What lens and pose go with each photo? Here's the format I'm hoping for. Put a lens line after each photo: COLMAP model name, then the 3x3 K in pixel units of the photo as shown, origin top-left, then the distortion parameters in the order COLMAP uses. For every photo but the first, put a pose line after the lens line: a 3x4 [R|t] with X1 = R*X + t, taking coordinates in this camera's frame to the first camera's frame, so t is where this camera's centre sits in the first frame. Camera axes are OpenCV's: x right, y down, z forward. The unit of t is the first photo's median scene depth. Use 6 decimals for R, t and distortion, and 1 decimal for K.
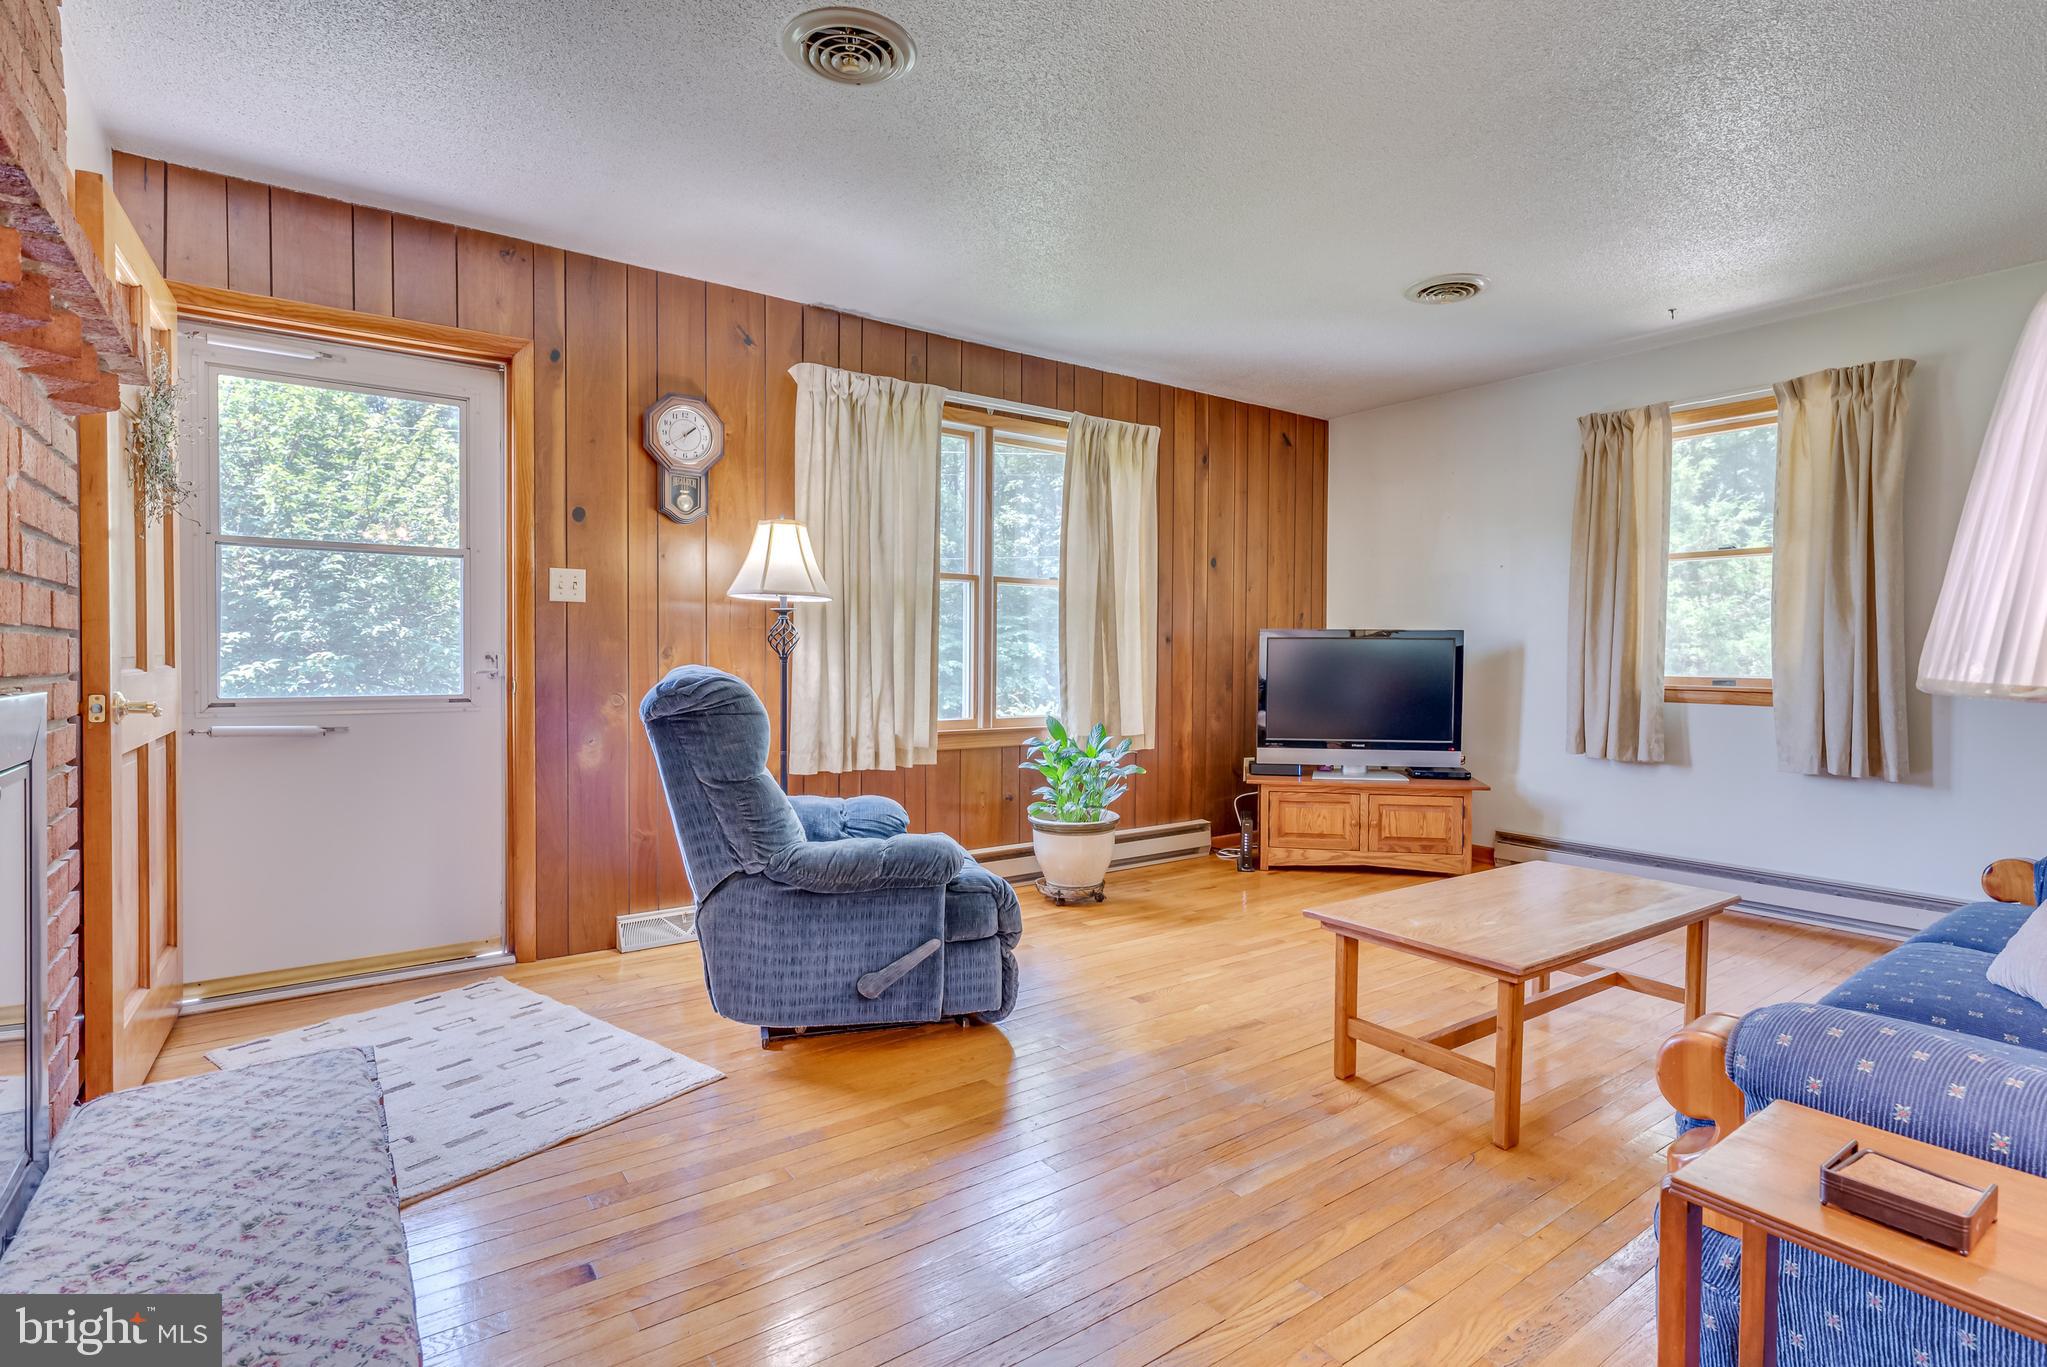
lens RADIAL K [[982.7, 0, 1044.5], [0, 982.7, 683.4], [0, 0, 1]] dist [-0.001824, -0.000256]
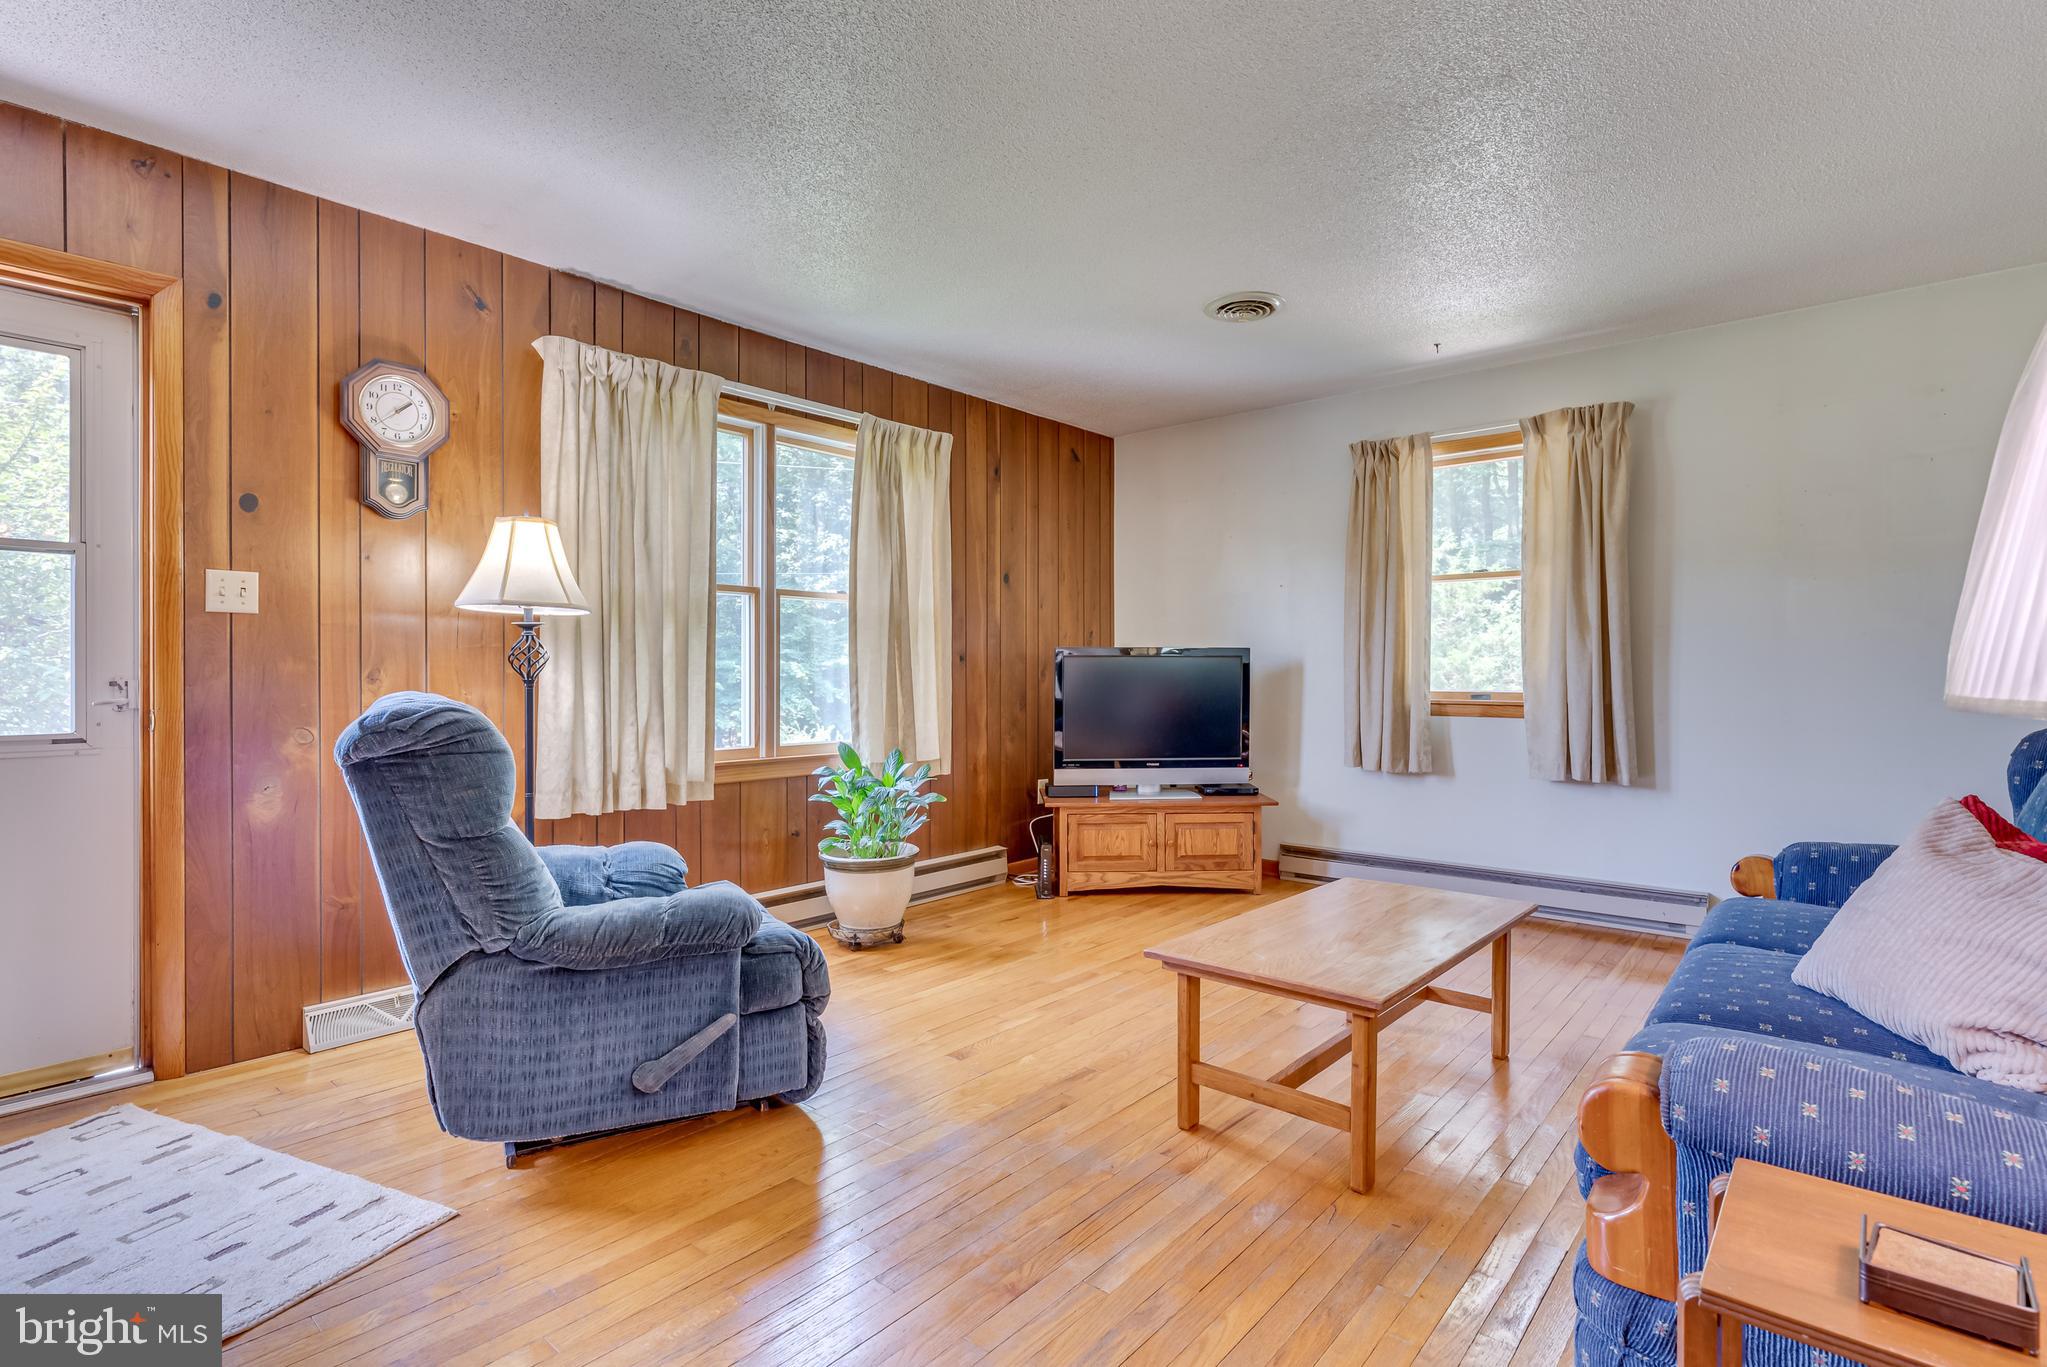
lens RADIAL K [[985.3, 0, 1023.5], [0, 985.3, 683.5], [0, 0, 1]] dist [-0.002210, 0.000286]
pose [[0.976276, -0.008970, 0.216344, -0.033369], [0.013141, 0.999754, -0.017849, -0.003483], [-0.216131, 0.020269, 0.976154, 0.084247]]
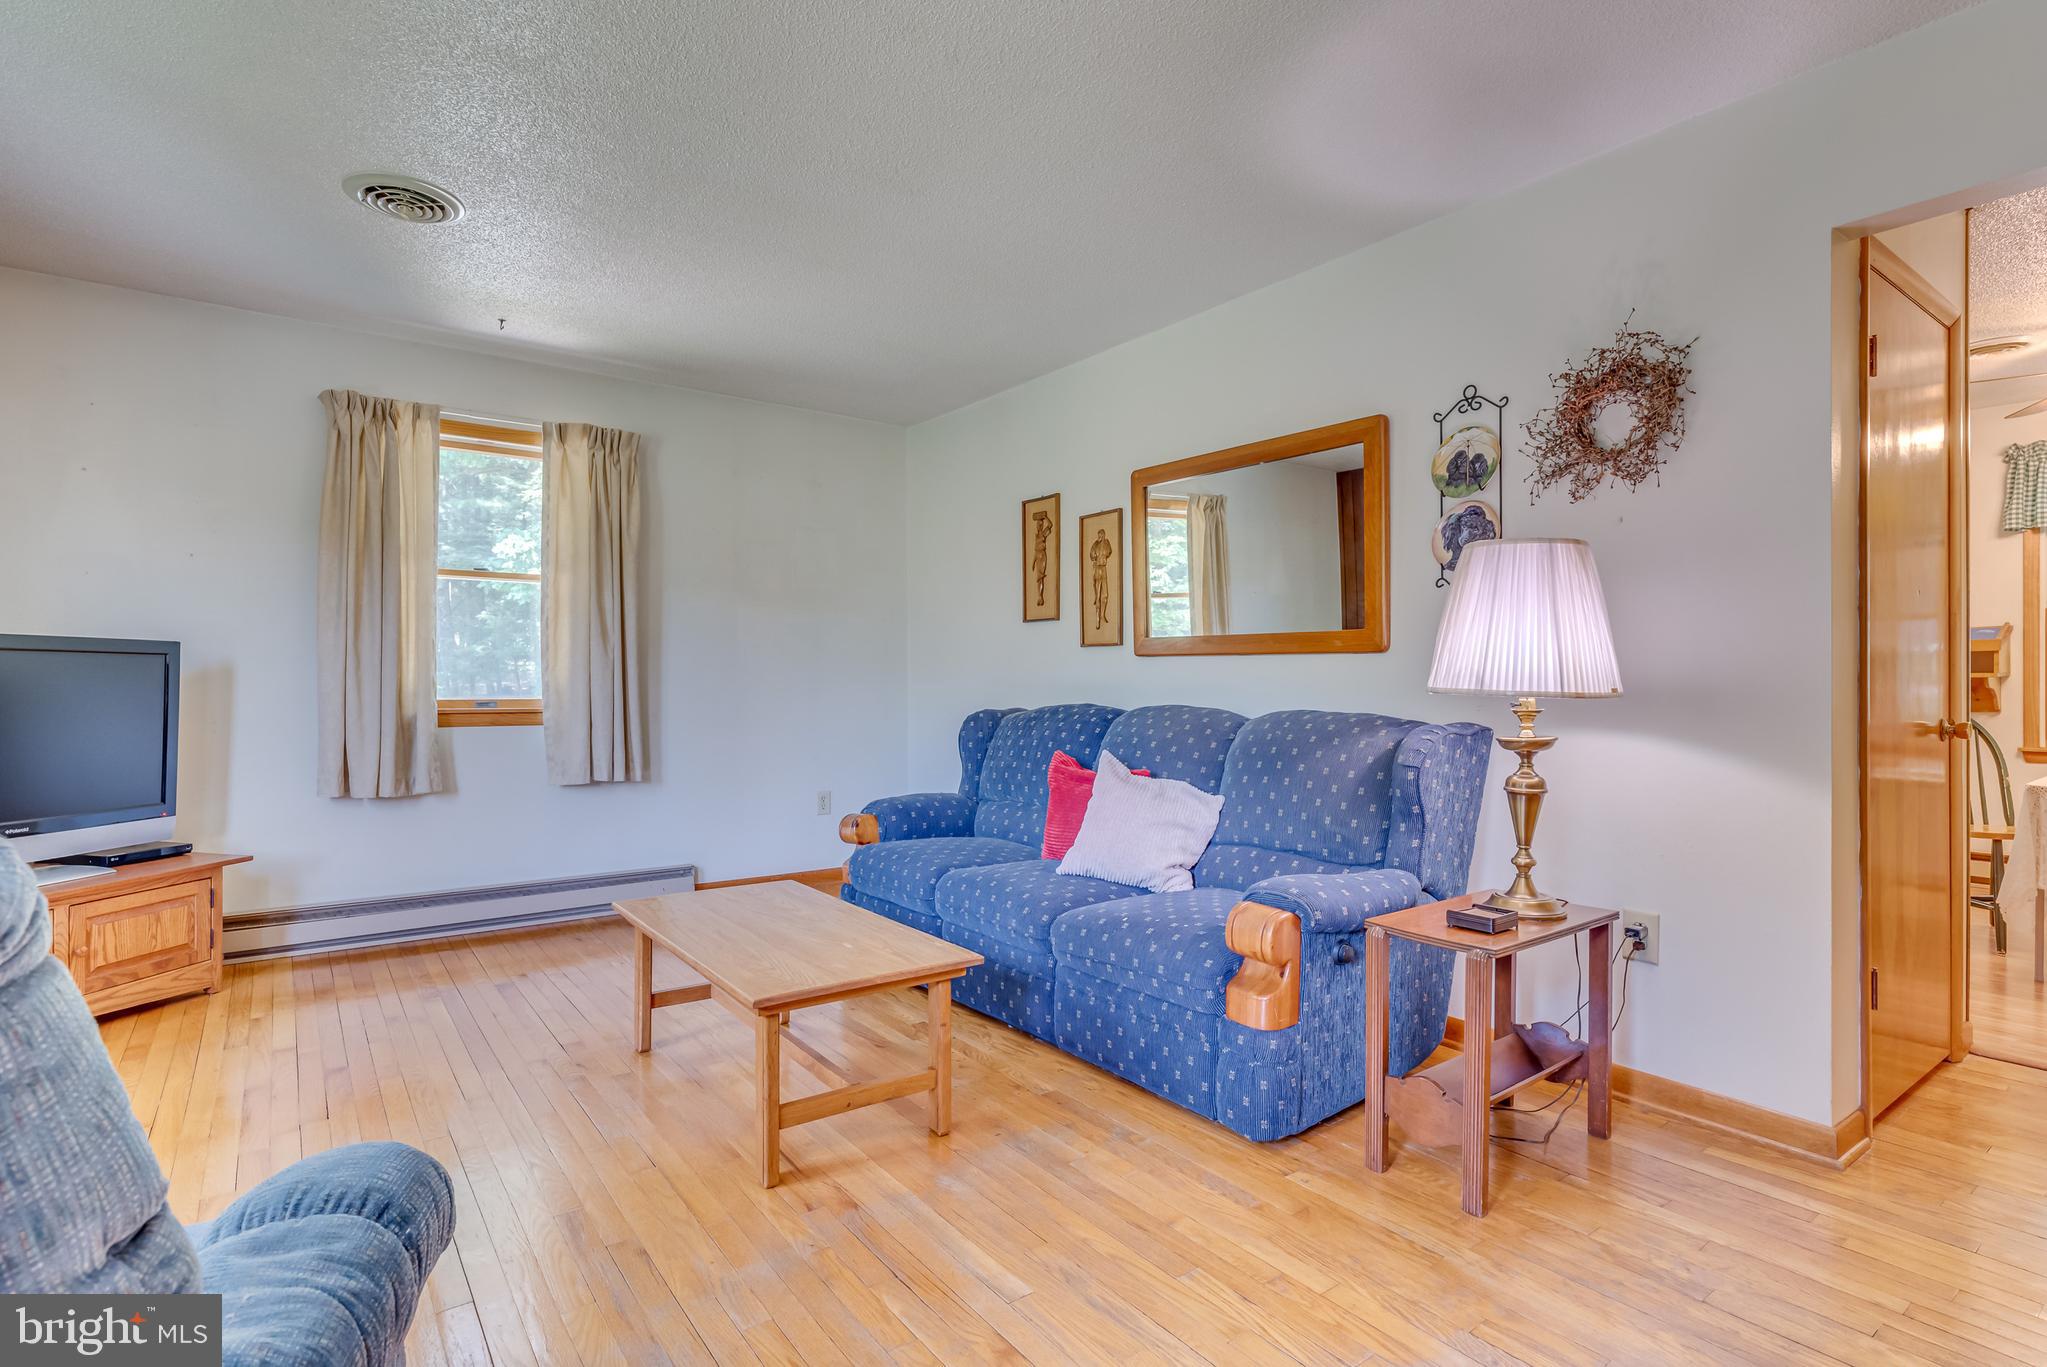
lens RADIAL K [[963.1, 0, 1075.9], [0, 963.1, 687.2], [0, 0, 1]] dist [-0.000225, -0.000065]
pose [[0.011382, -0.012806, 0.999853, -0.375384], [0.027820, 0.999535, 0.012486, -0.018587], [-0.999548, 0.027674, 0.011733, 0.530148]]
